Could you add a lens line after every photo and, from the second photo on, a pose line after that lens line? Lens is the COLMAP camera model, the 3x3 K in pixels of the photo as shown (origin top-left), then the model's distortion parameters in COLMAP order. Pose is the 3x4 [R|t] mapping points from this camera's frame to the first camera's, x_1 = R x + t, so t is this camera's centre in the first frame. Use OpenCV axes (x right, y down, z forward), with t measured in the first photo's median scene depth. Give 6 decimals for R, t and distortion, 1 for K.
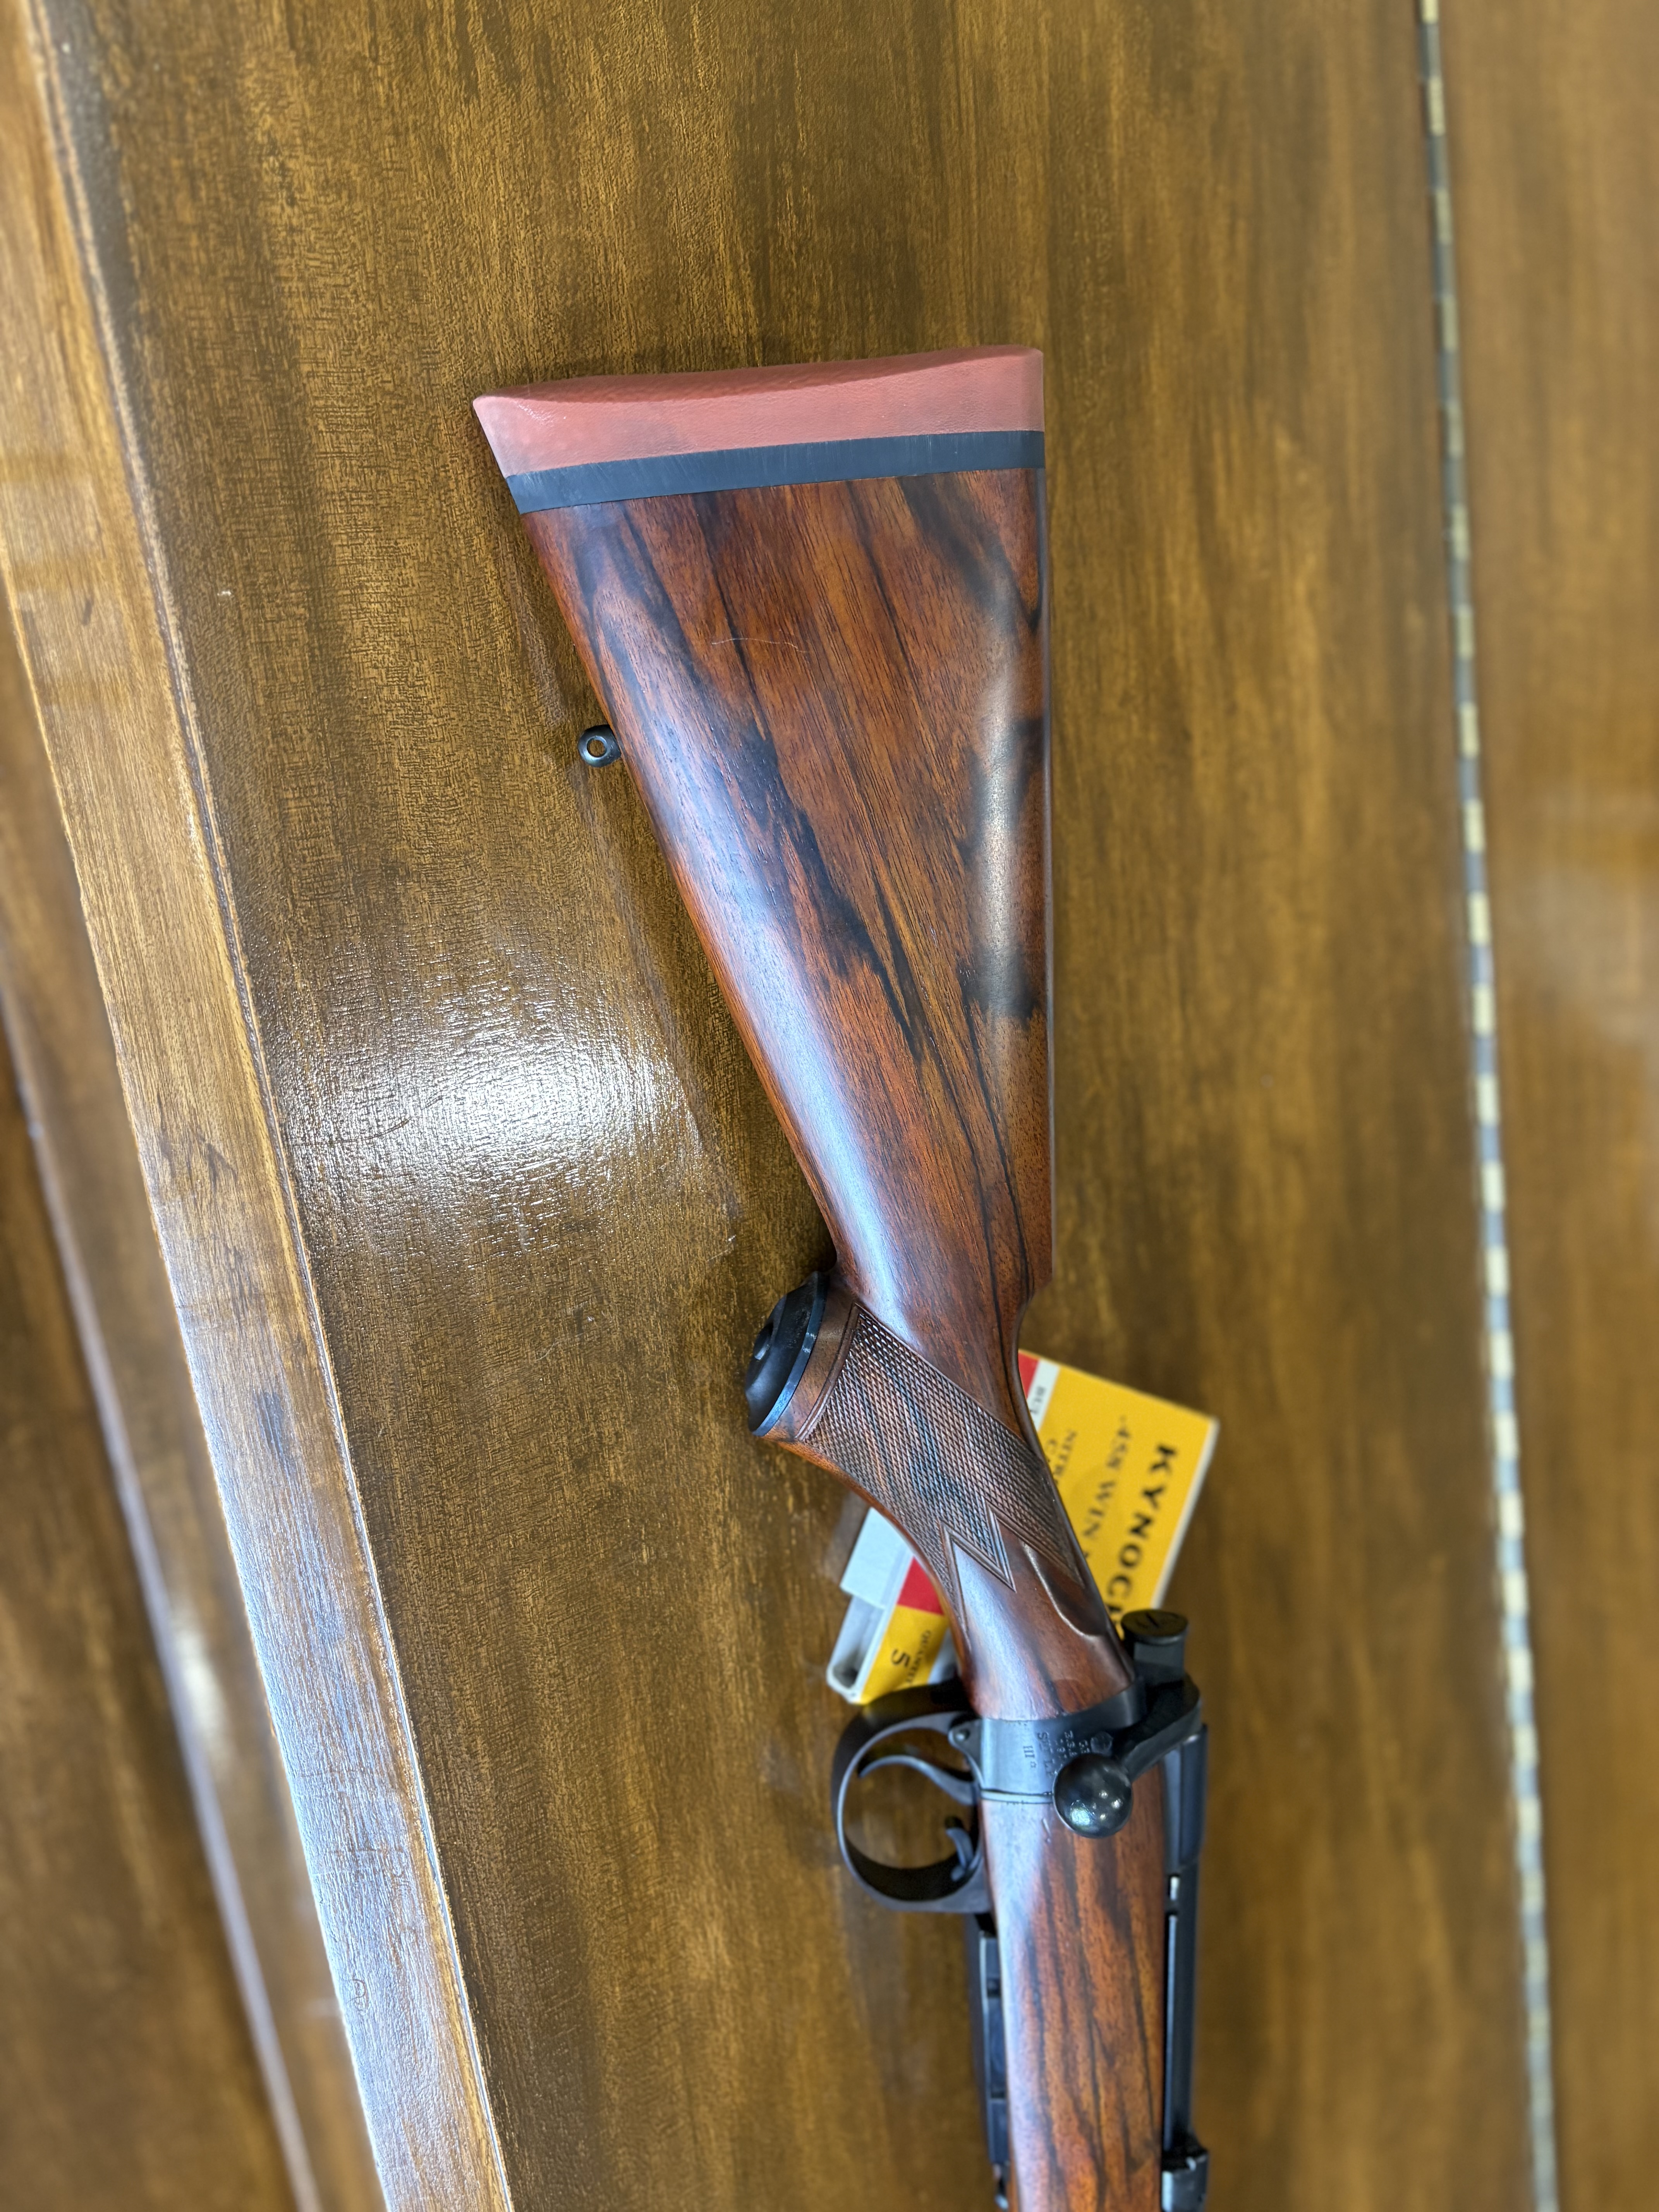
lens RADIAL K [[1712.9, 0, 807.0], [0, 1712.9, 1077.3], [0, 0, 1]] dist [0.023741, -0.036491]
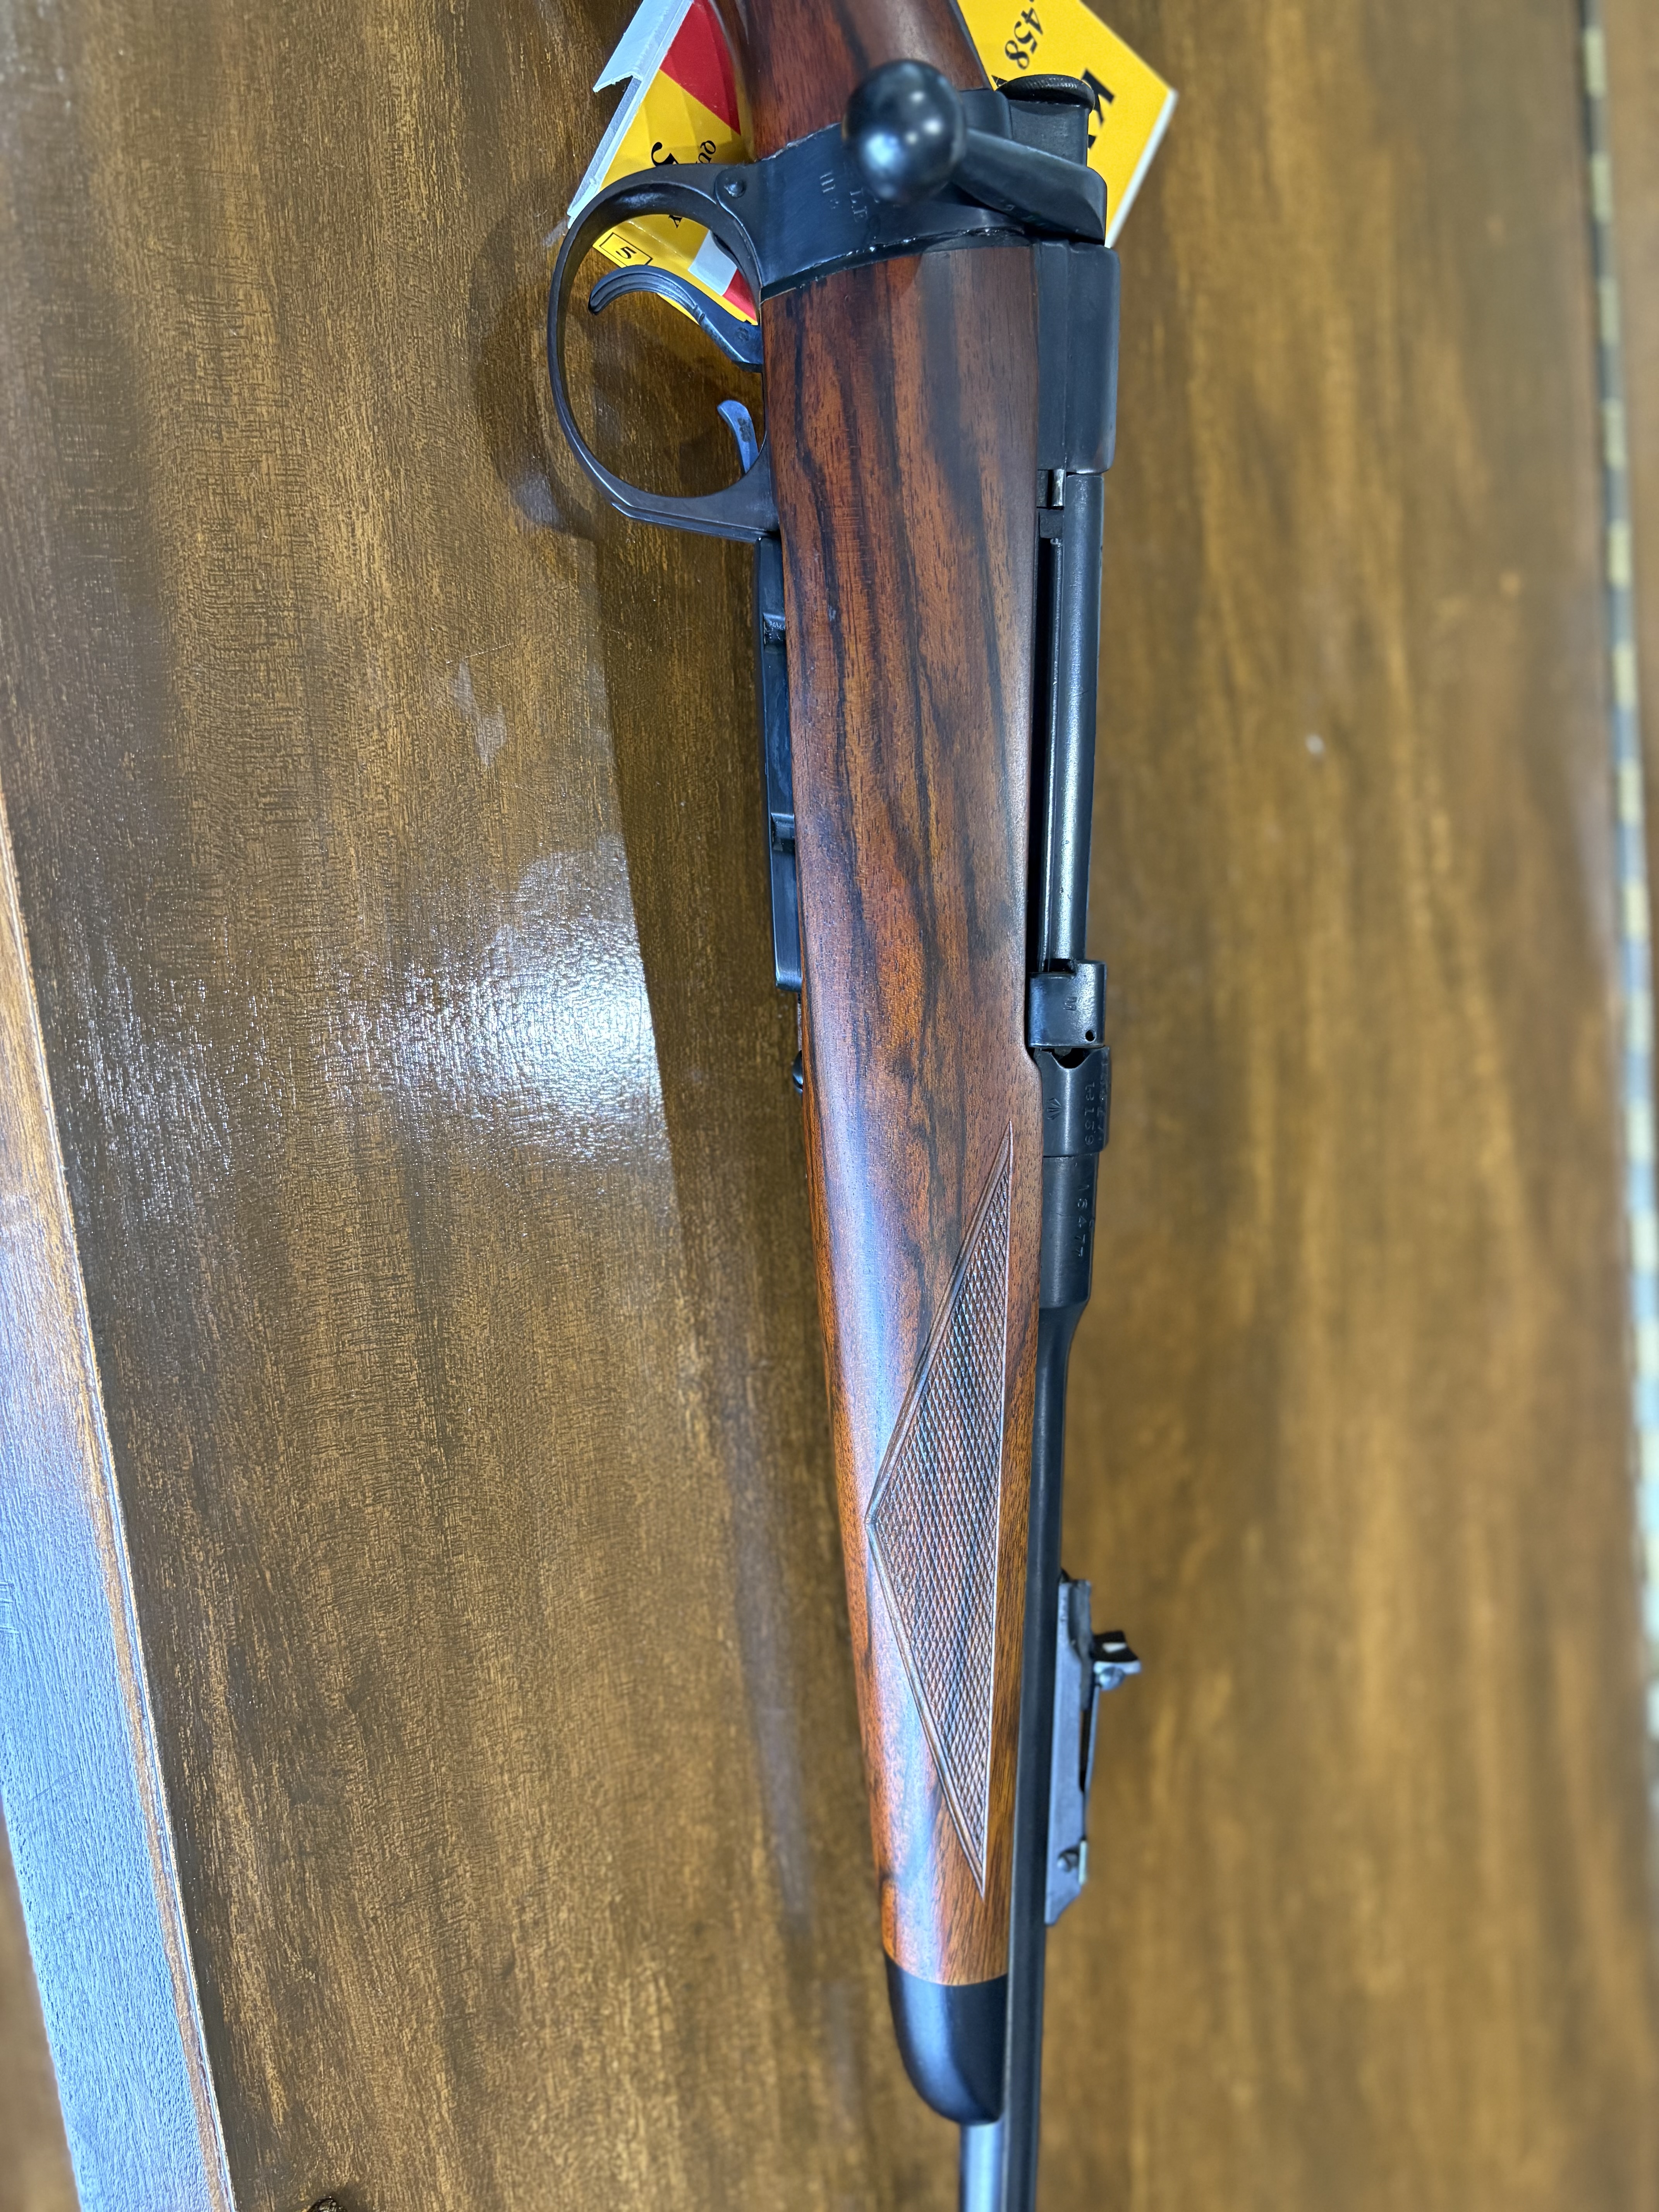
lens RADIAL K [[1712.9, 0, 822.5], [0, 1712.9, 1113.8], [0, 0, 1]] dist [0.023741, -0.036491]
pose [[0.996378, 0.043172, -0.073264, 0.186309], [-0.048508, 0.996174, -0.072692, 0.775921], [0.069846, 0.075982, 0.994660, 0.361819]]
